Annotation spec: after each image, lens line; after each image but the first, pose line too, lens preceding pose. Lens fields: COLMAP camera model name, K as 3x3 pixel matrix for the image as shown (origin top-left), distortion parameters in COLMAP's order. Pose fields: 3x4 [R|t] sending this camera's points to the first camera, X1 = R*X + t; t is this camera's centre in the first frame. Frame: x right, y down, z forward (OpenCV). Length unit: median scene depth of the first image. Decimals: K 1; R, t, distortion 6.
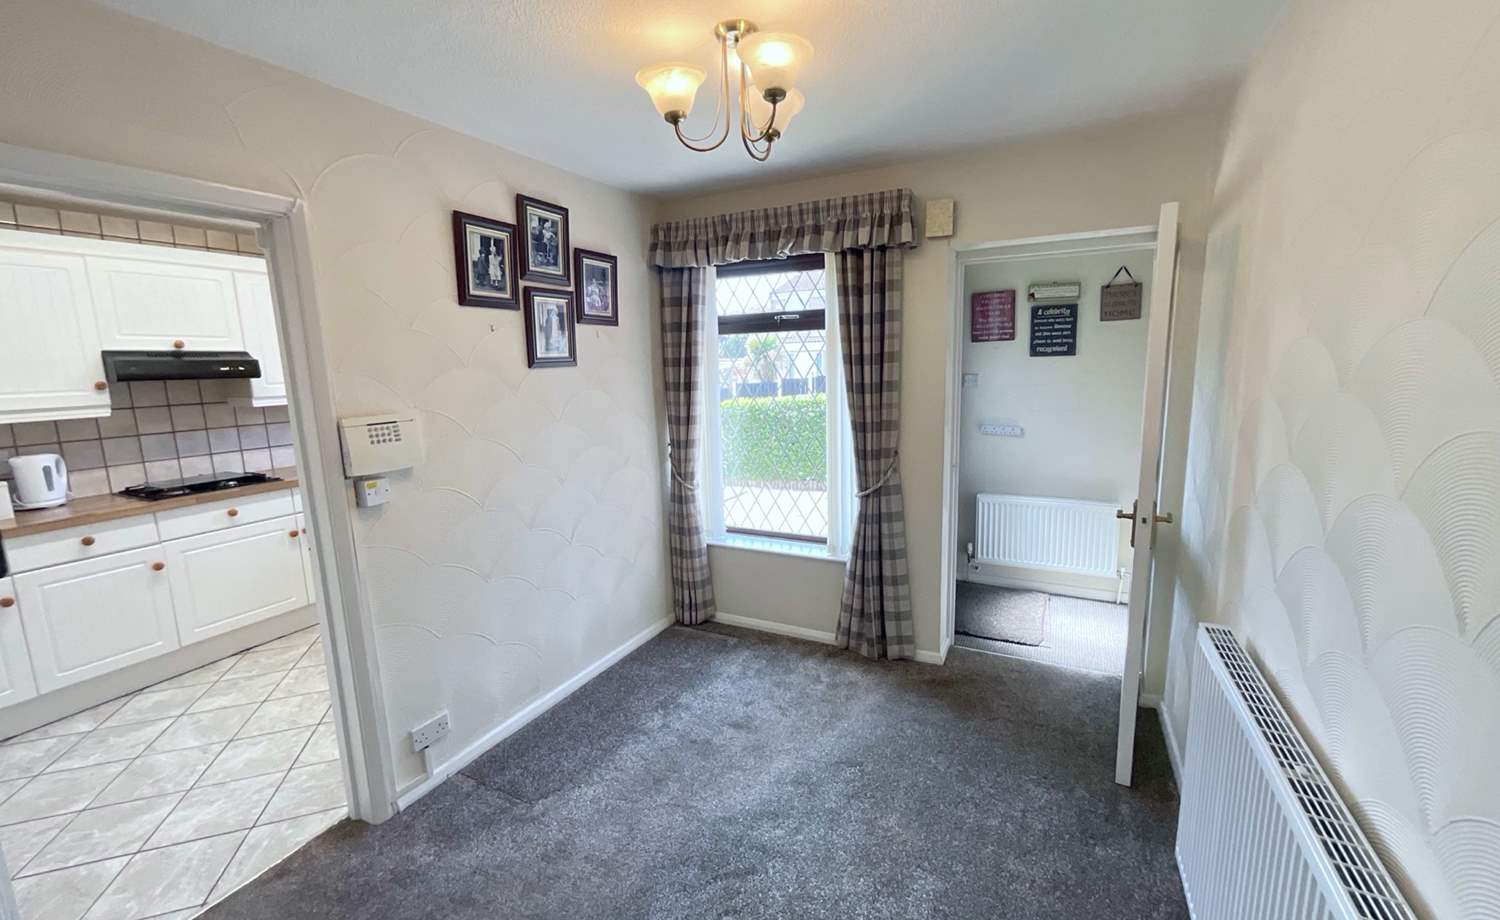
lens RADIAL K [[610.3, 0, 750.0], [0, 610.3, 460.0], [0, 0, 1]] dist [-0.003502, -0.000109]
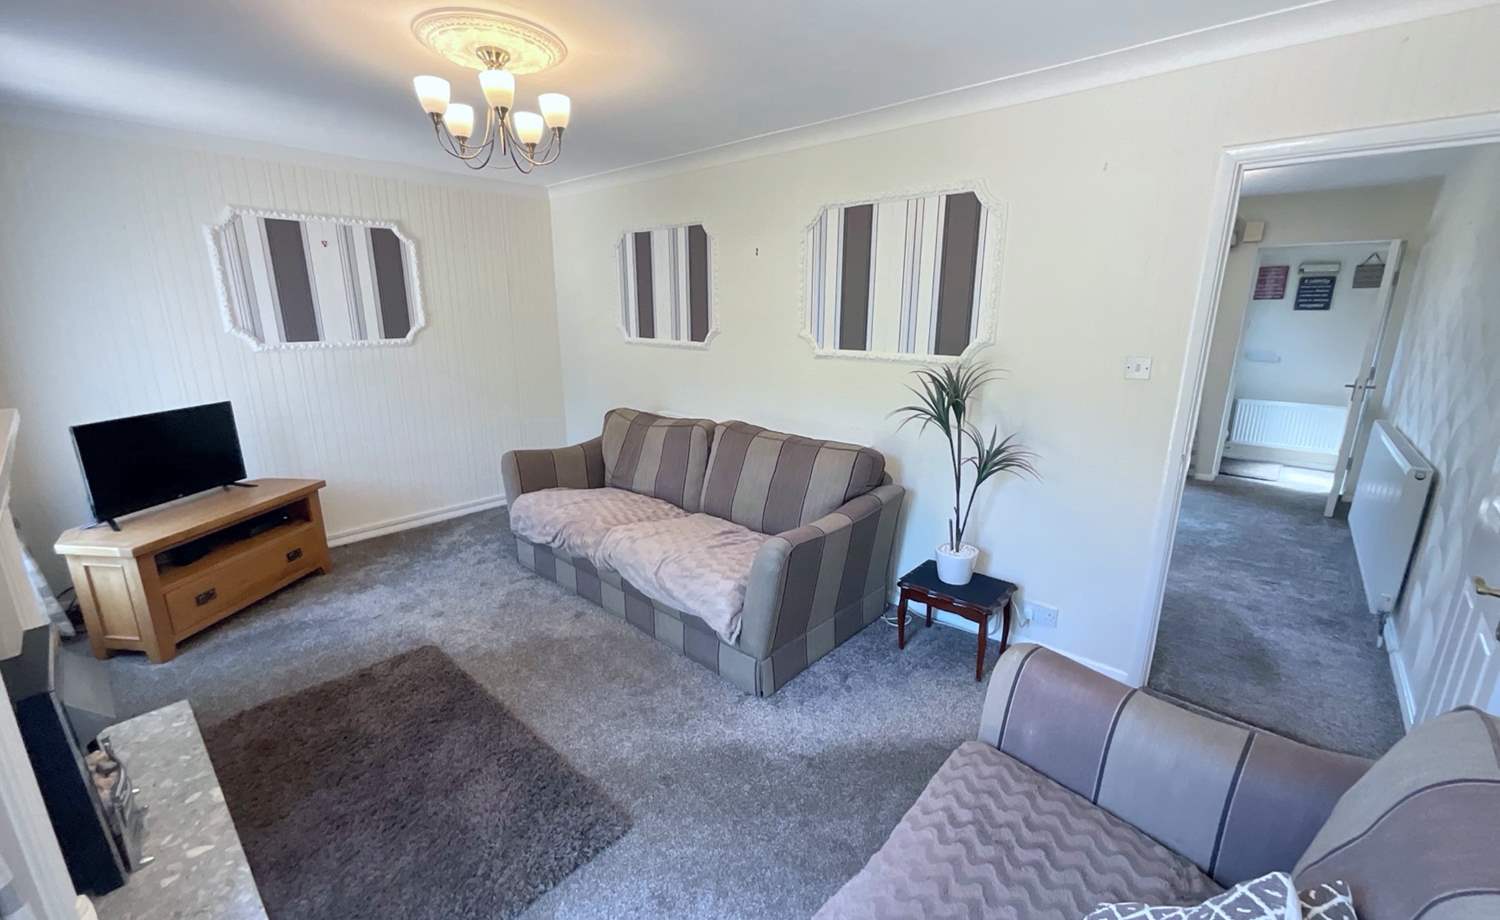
lens RADIAL K [[600.3, 0, 750.0], [0, 600.3, 460.0], [0, 0, 1]] dist [-0.001838, -0.000107]
pose [[0.964301, 0.094318, -0.247443, -0.583378], [-0.073023, 0.992901, 0.093888, 0.210858], [0.254541, -0.072467, 0.964343, -1.073956]]
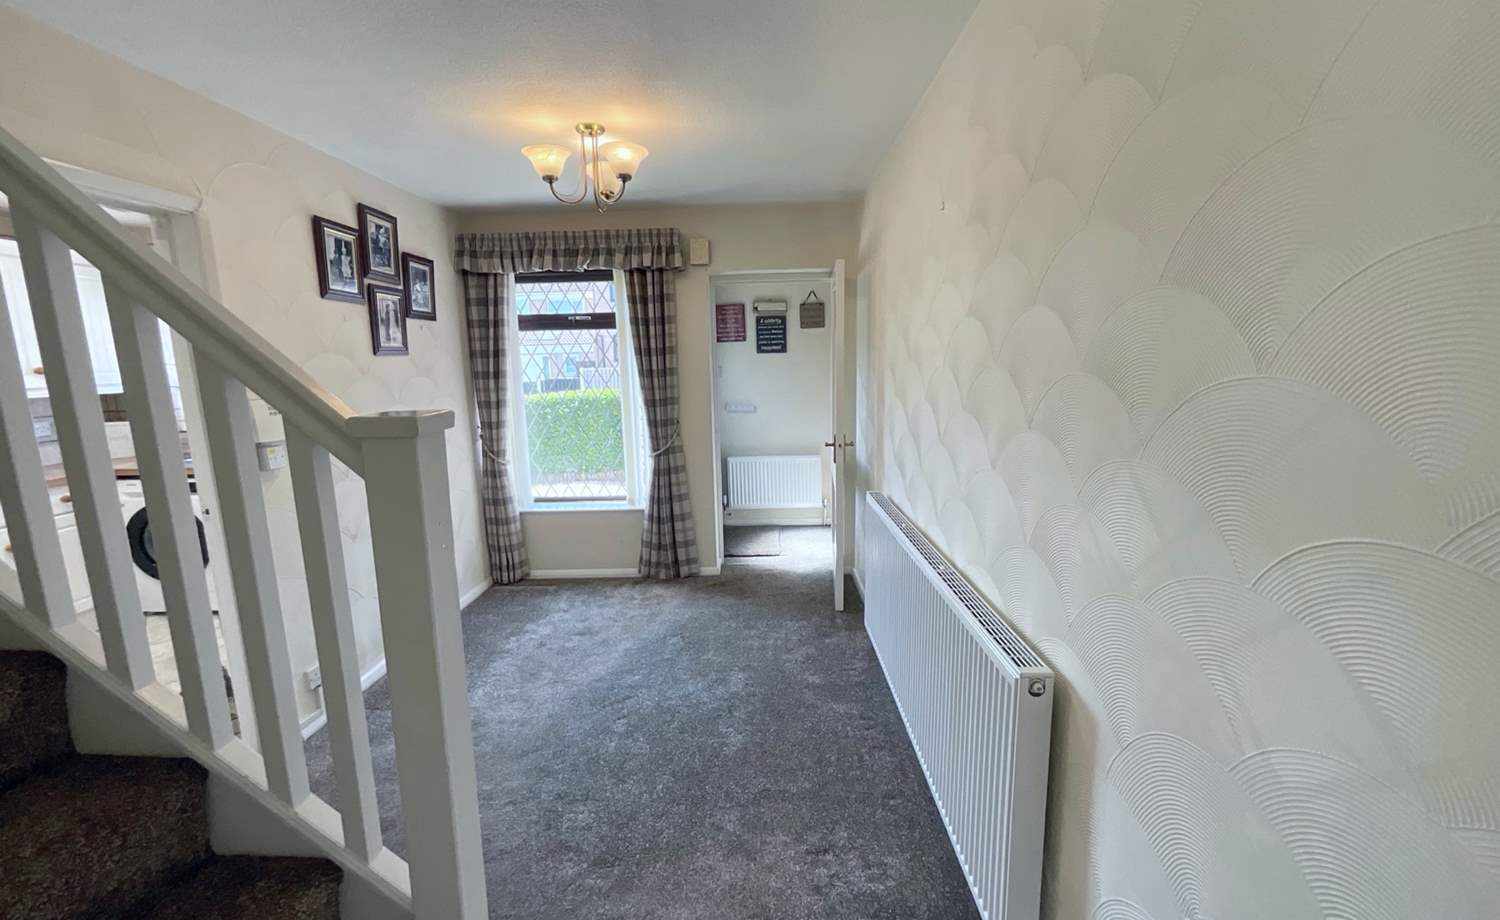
lens RADIAL K [[610.3, 0, 750.0], [0, 610.3, 460.0], [0, 0, 1]] dist [-0.003502, -0.000109]
pose [[0.901544, -0.065407, 0.427715, -0.196853], [0.069130, 0.997584, 0.006840, 0.074213], [-0.427129, 0.023401, 0.903888, -0.281969]]
